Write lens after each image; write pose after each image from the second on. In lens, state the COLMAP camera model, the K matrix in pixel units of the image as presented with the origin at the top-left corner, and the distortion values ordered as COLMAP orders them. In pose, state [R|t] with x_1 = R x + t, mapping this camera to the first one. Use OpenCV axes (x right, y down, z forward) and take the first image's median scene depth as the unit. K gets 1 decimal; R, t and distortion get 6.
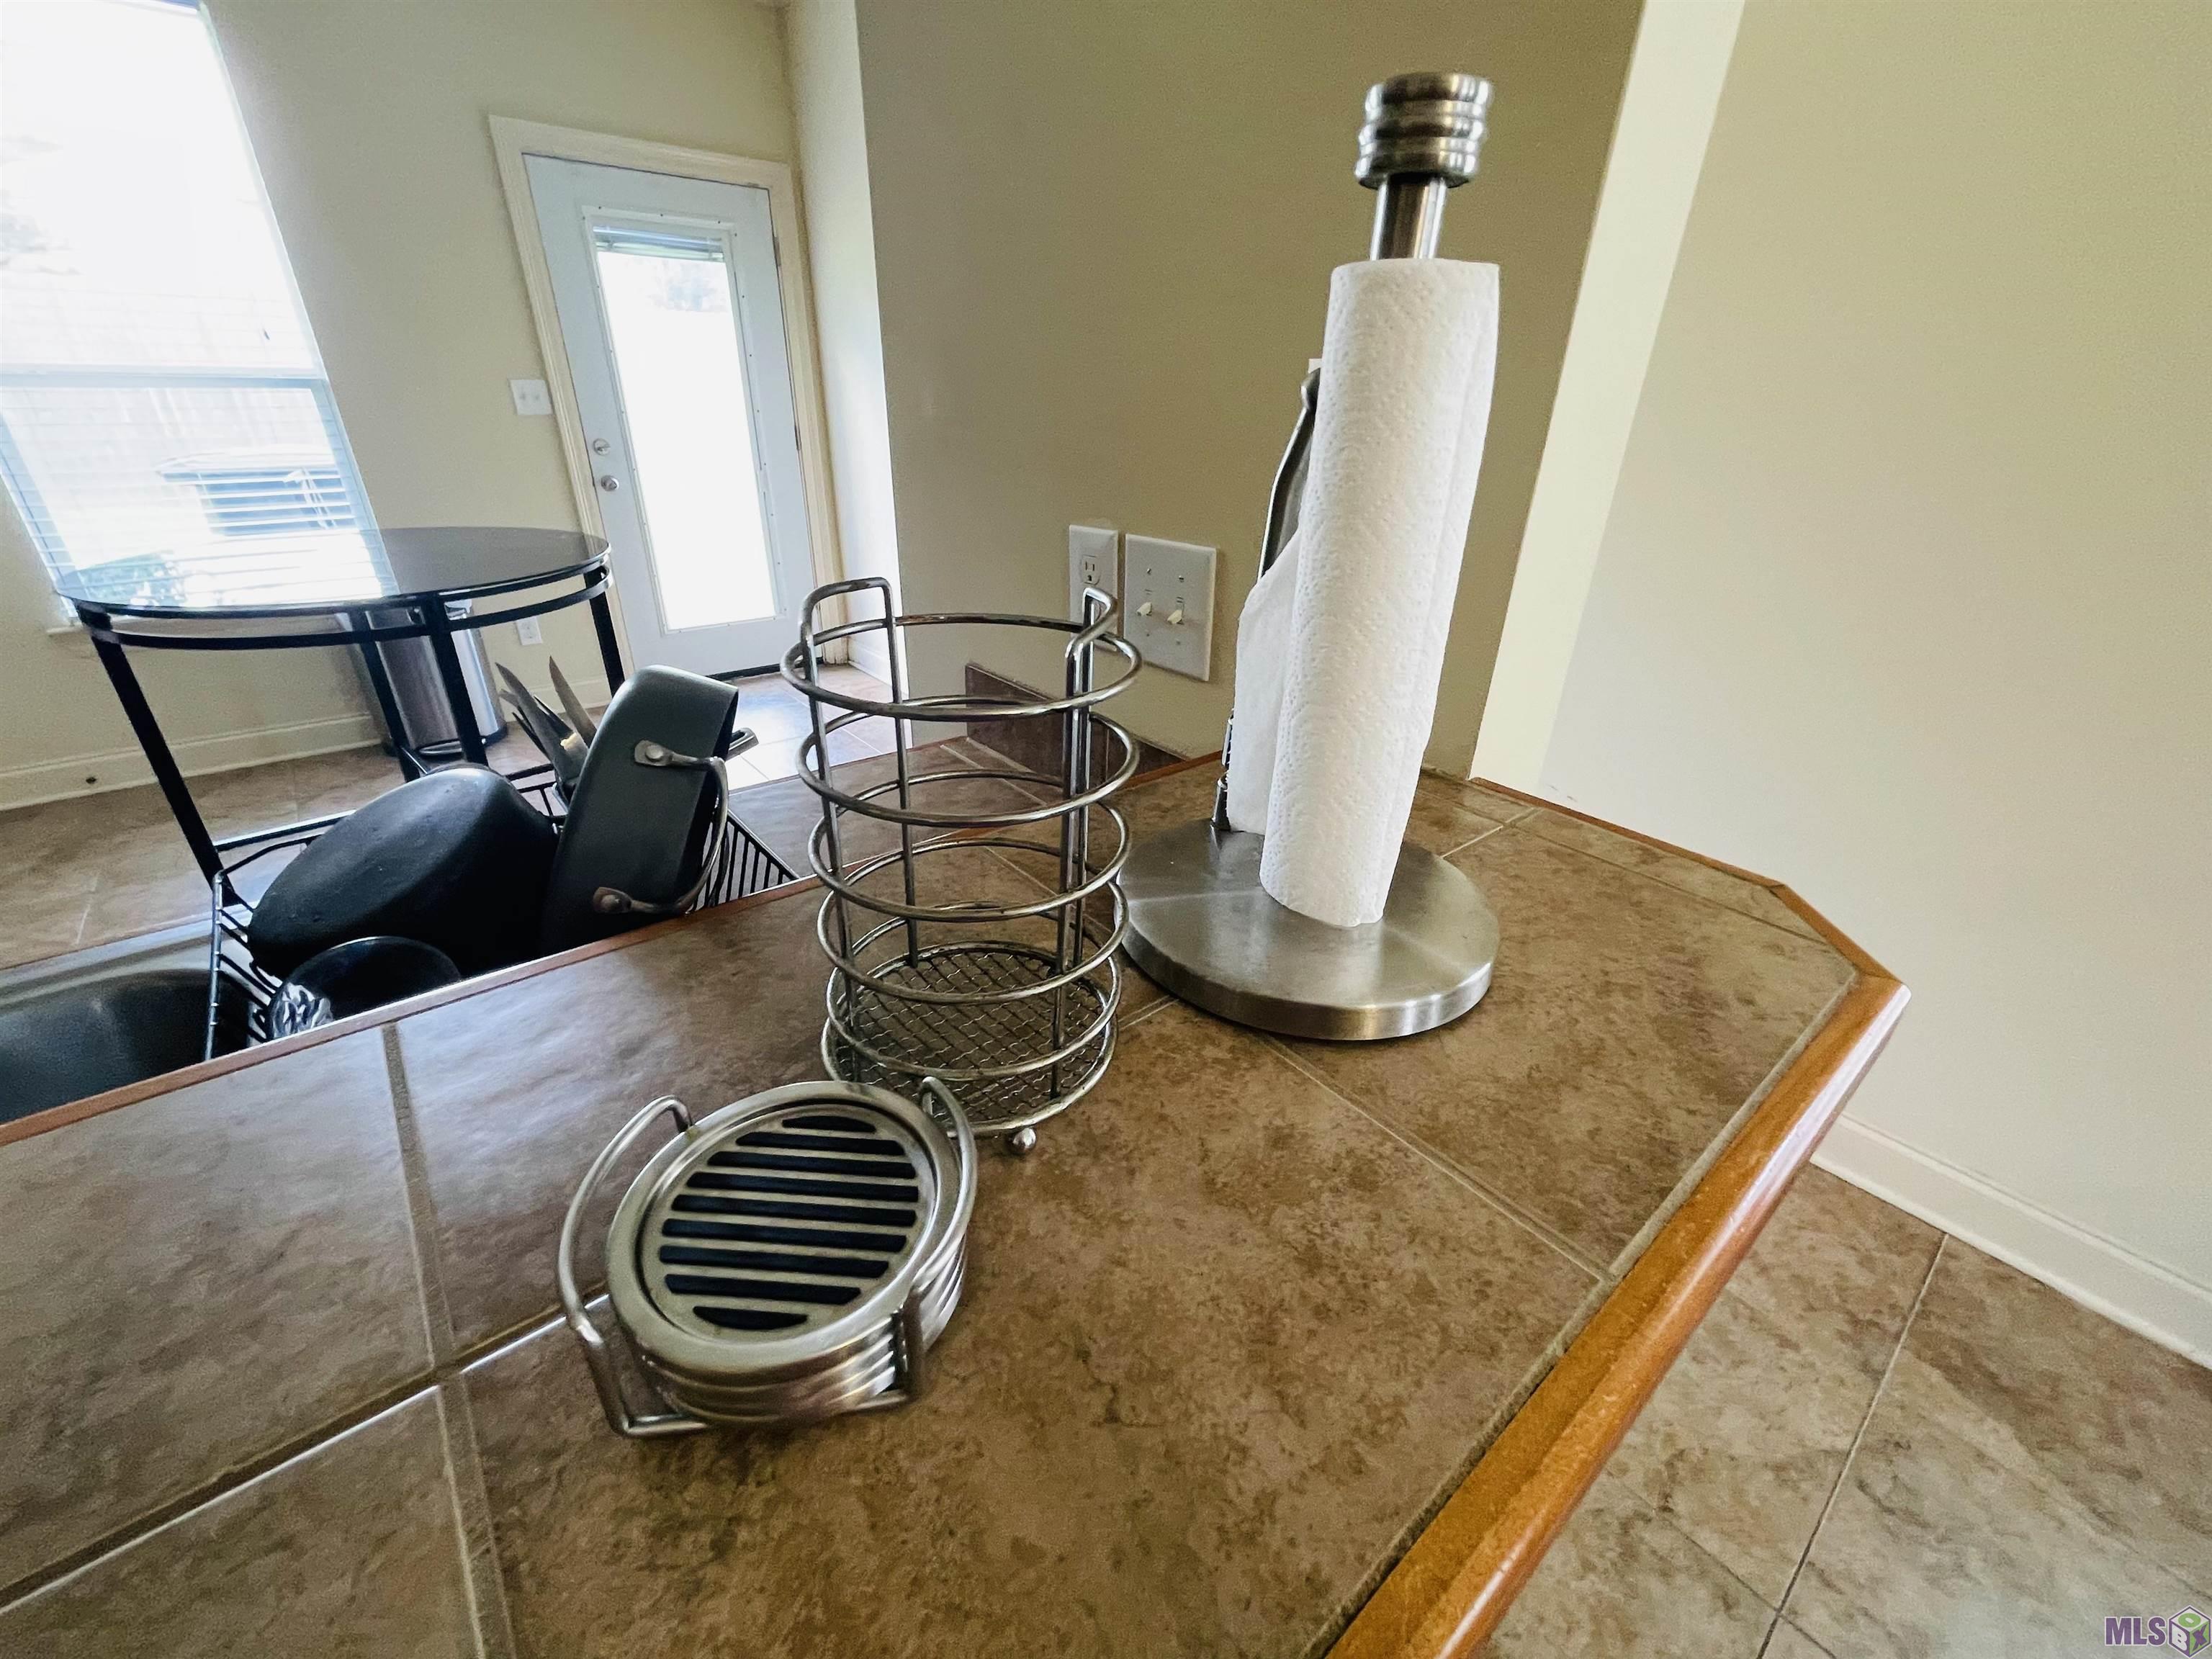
lens RADIAL K [[892.8, 0, 1103.3], [0, 892.8, 838.4], [0, 0, 1]] dist [0.011276, -0.000123]
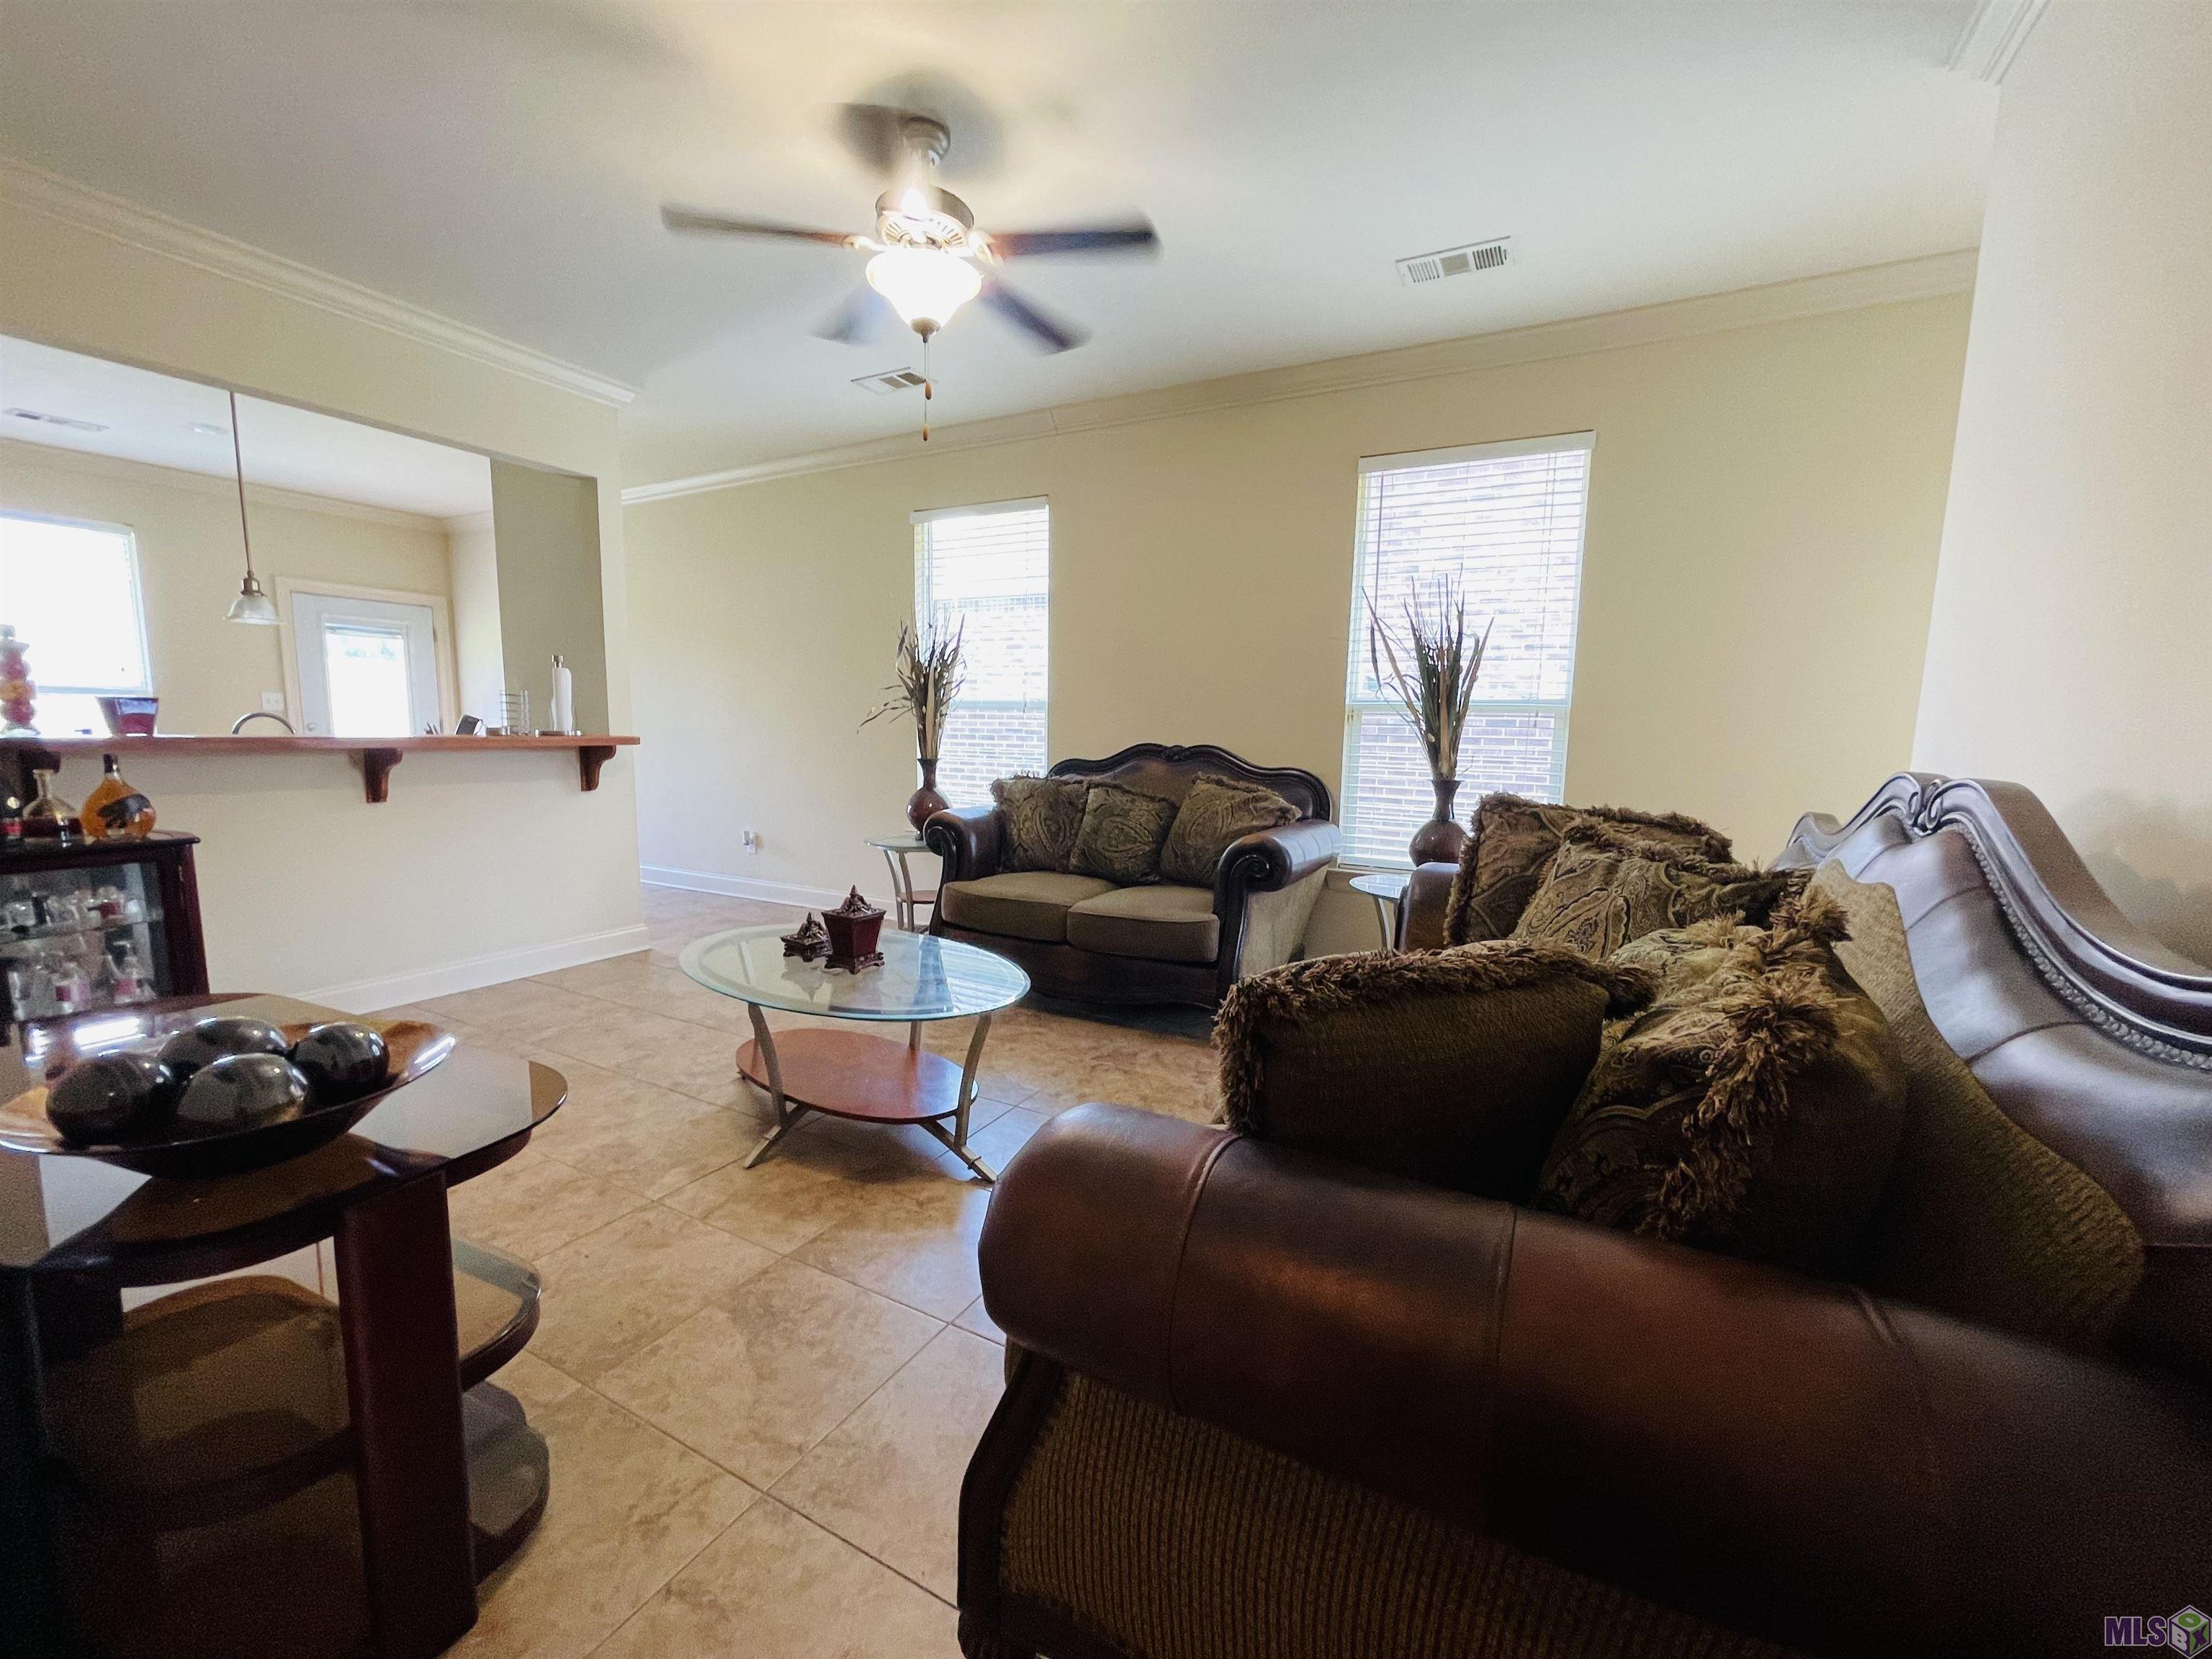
lens RADIAL K [[892.8, 0, 1099.2], [0, 892.8, 840.9], [0, 0, 1]] dist [0.011276, -0.000123]
pose [[0.929101, -0.066119, 0.363868, 0.253019], [0.177374, 0.943010, -0.281551, 0.616121], [-0.324515, 0.326129, 0.887879, -1.125766]]
